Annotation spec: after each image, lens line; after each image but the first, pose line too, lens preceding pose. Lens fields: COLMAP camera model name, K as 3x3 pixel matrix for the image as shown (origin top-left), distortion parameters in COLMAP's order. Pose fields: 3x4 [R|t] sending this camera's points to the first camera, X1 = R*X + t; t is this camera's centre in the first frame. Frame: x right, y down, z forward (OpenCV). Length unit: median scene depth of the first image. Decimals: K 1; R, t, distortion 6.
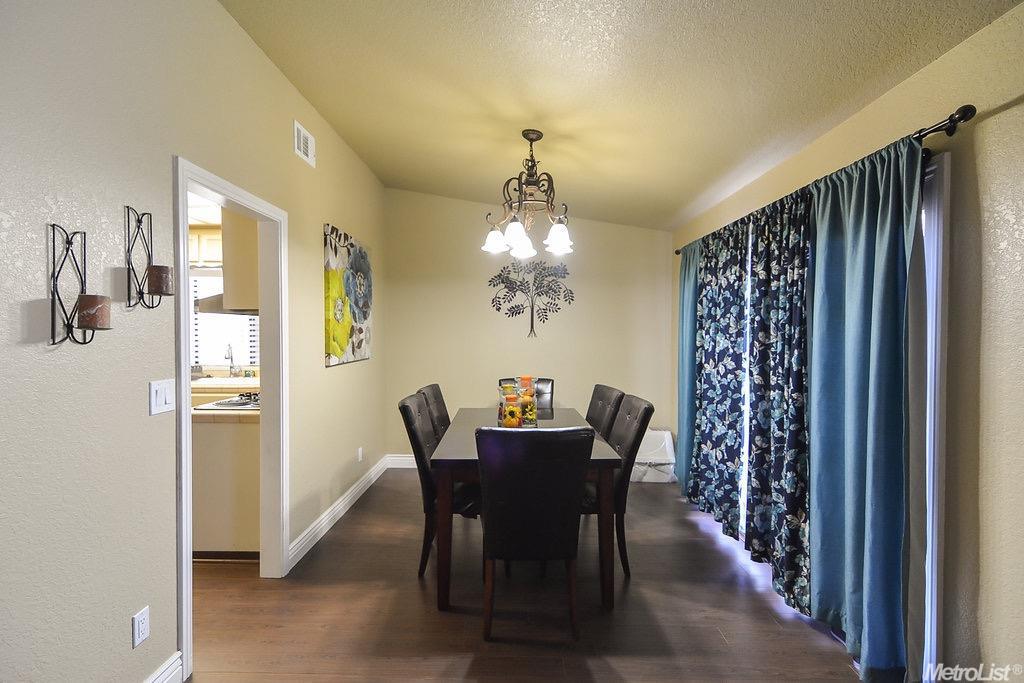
lens RADIAL K [[486.8, 0, 511.1], [0, 486.8, 344.2], [0, 0, 1]] dist [0.025645, -0.004251]
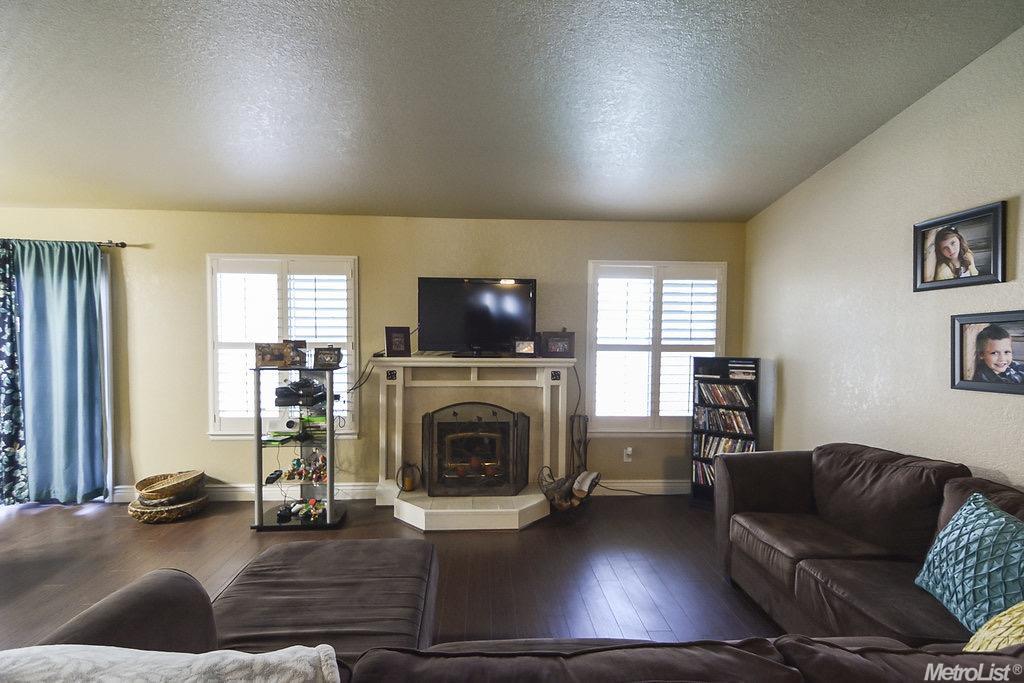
lens RADIAL K [[486.8, 0, 508.2], [0, 486.8, 345.8], [0, 0, 1]] dist [0.025645, -0.004251]
pose [[-0.060086, -0.028700, 0.997781, -0.567040], [0.022462, 0.999295, 0.030096, 0.004720], [-0.997940, 0.024220, -0.059399, -0.260416]]
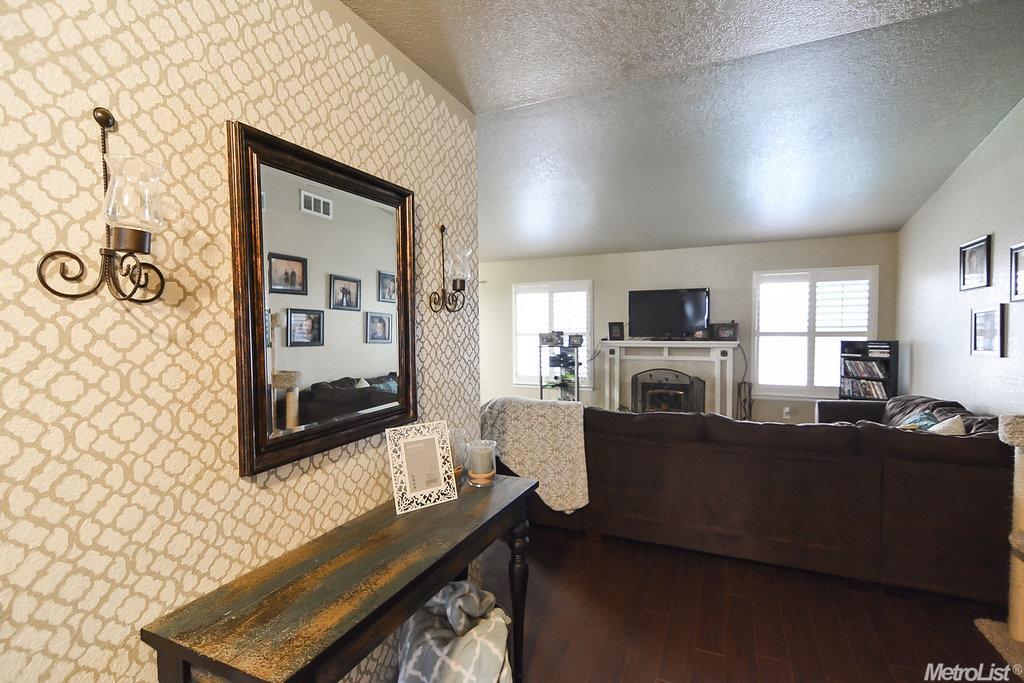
lens RADIAL K [[486.8, 0, 505.2], [0, 486.8, 343.7], [0, 0, 1]] dist [0.025645, -0.004251]
pose [[0.419091, -0.033831, 0.907314, -1.173365], [0.035226, 0.999159, 0.020985, 0.015440], [-0.907261, 0.023166, 0.419930, -0.435877]]
